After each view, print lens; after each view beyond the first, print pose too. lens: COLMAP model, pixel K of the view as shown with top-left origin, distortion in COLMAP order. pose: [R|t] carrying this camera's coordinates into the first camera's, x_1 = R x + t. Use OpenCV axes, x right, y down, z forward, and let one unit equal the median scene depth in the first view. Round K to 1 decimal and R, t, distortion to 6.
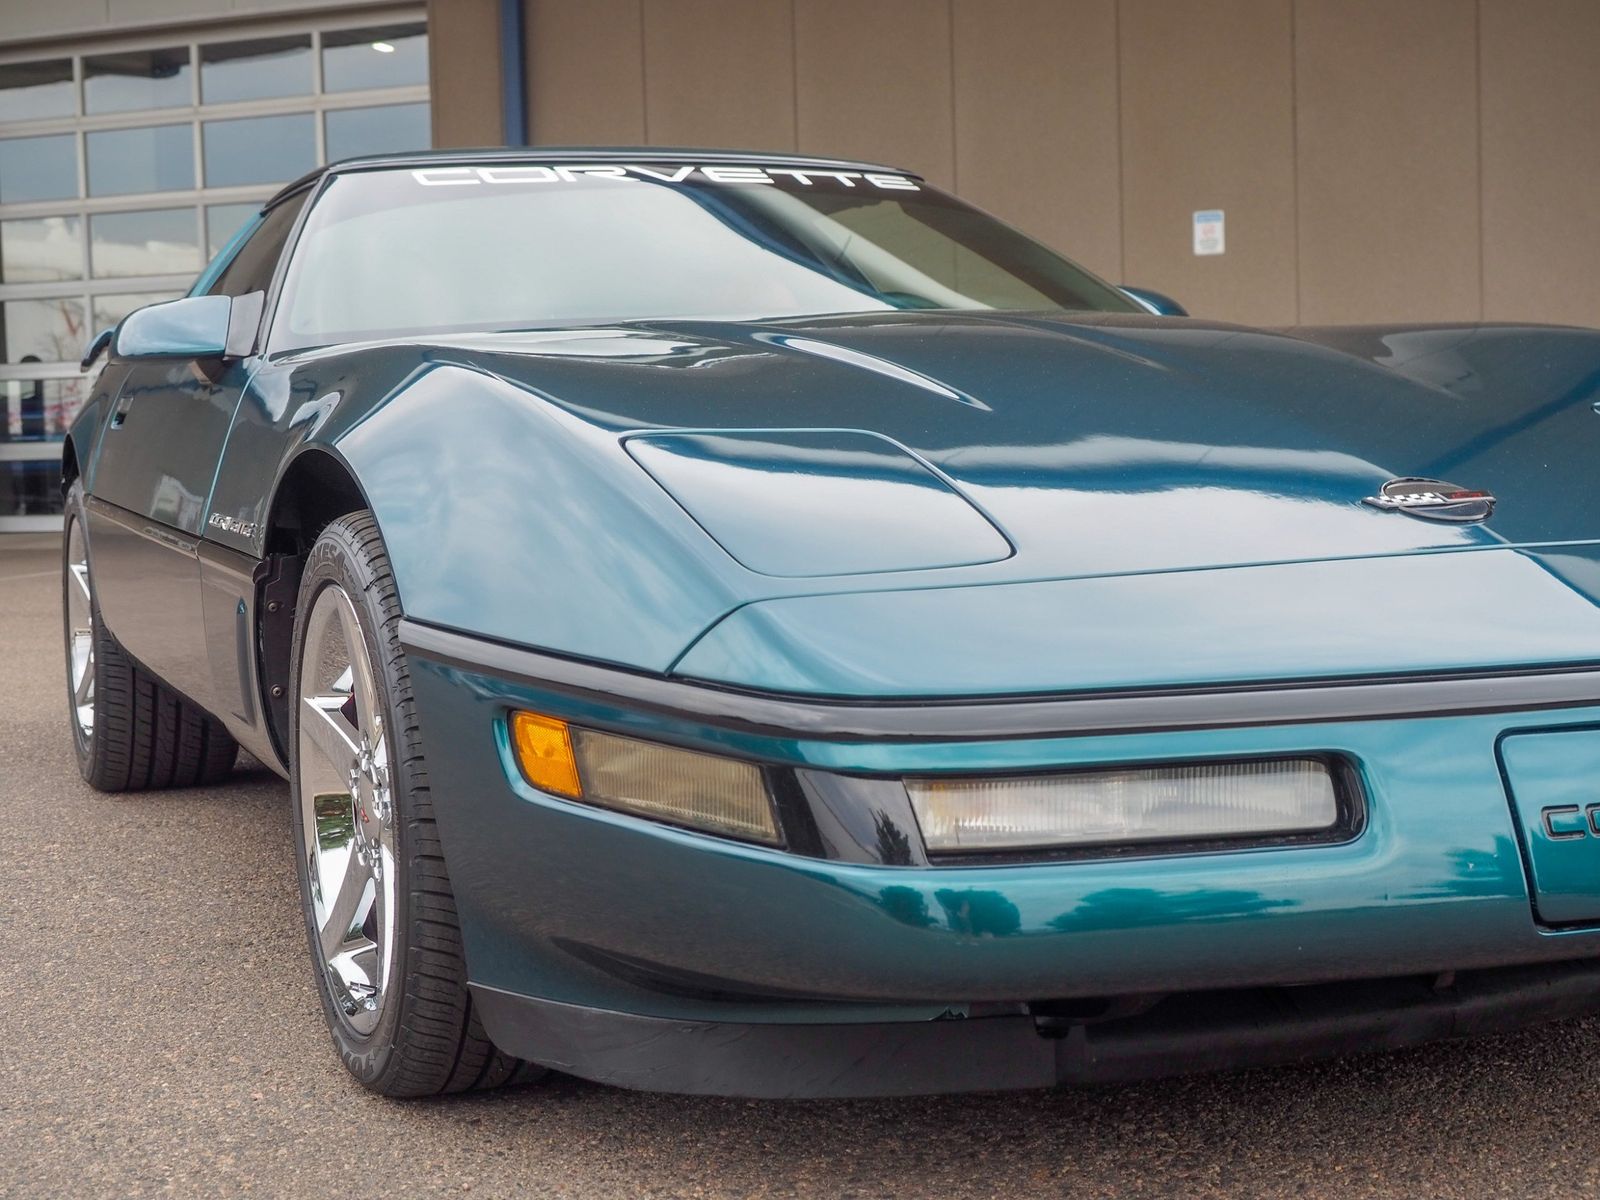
lens RADIAL K [[2329.9, 0, 800.0], [0, 2329.9, 600.0], [0, 0, 1]] dist [-0.026740, -0.039490]
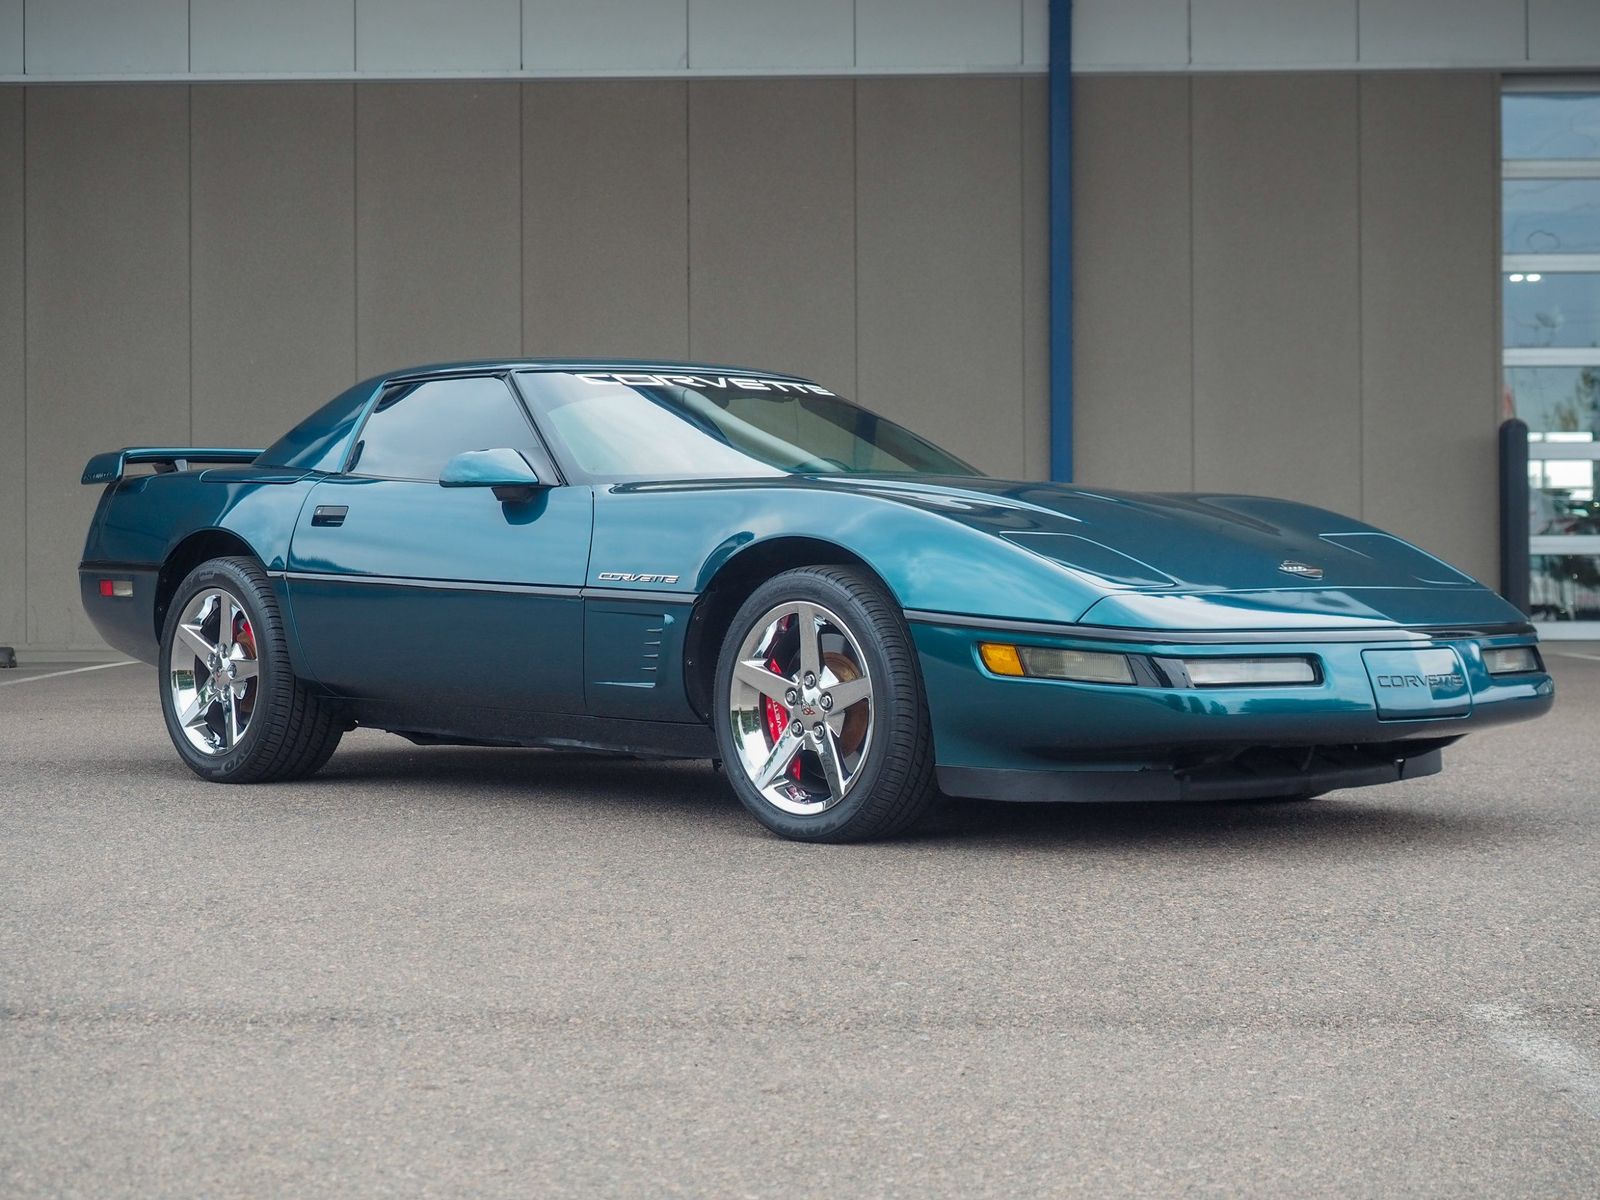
lens RADIAL K [[2329.9, 0, 800.0], [0, 2329.9, 600.0], [0, 0, 1]] dist [-0.026740, -0.039490]
pose [[0.961237, 0.015948, 0.275261, -0.884065], [-0.000451, 0.998415, -0.056271, 0.126213], [-0.275722, 0.053966, 0.959721, -1.167556]]
